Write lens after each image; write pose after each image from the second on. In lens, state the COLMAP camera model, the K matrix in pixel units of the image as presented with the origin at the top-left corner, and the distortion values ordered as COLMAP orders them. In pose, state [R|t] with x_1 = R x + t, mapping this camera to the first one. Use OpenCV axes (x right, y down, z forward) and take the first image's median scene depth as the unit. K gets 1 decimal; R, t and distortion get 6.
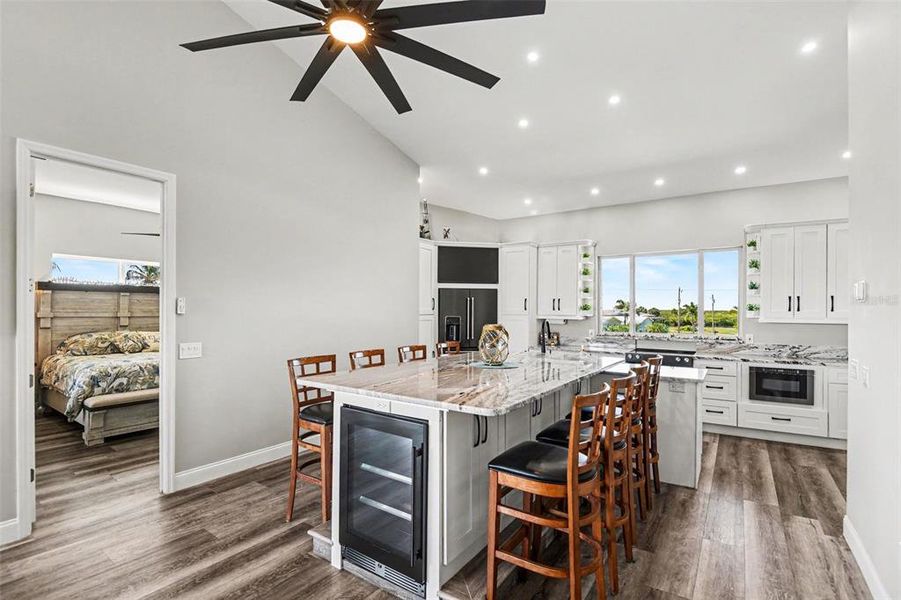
lens RADIAL K [[416.9, 0, 443.4], [0, 416.9, 306.6], [0, 0, 1]] dist [-0.020072, -0.007639]
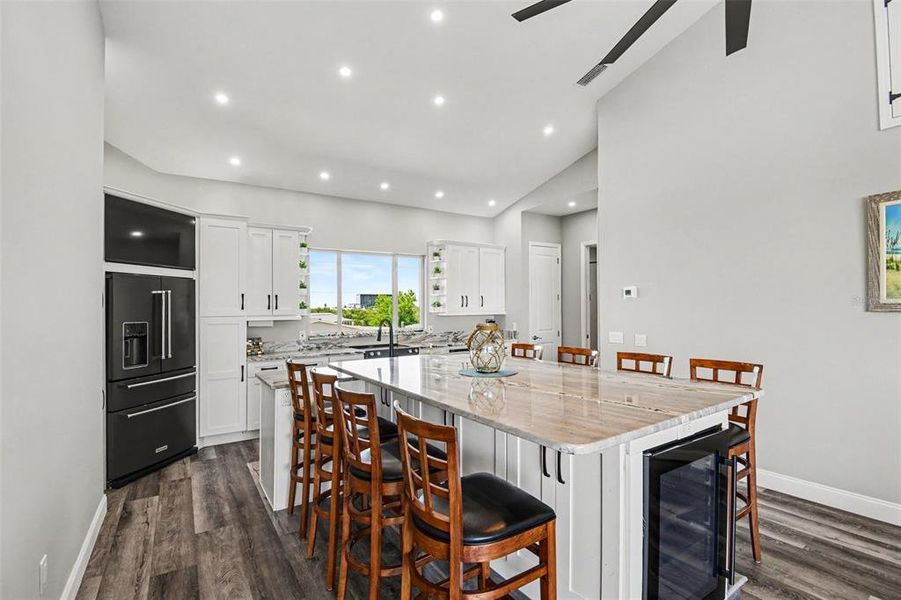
lens RADIAL K [[416.9, 0, 458.4], [0, 416.9, 316.0], [0, 0, 1]] dist [-0.020072, -0.007639]
pose [[0.361574, -0.027505, 0.931938, -0.453200], [0.008553, 0.999621, 0.026184, 0.005254], [-0.932304, -0.001496, 0.361672, 0.493672]]
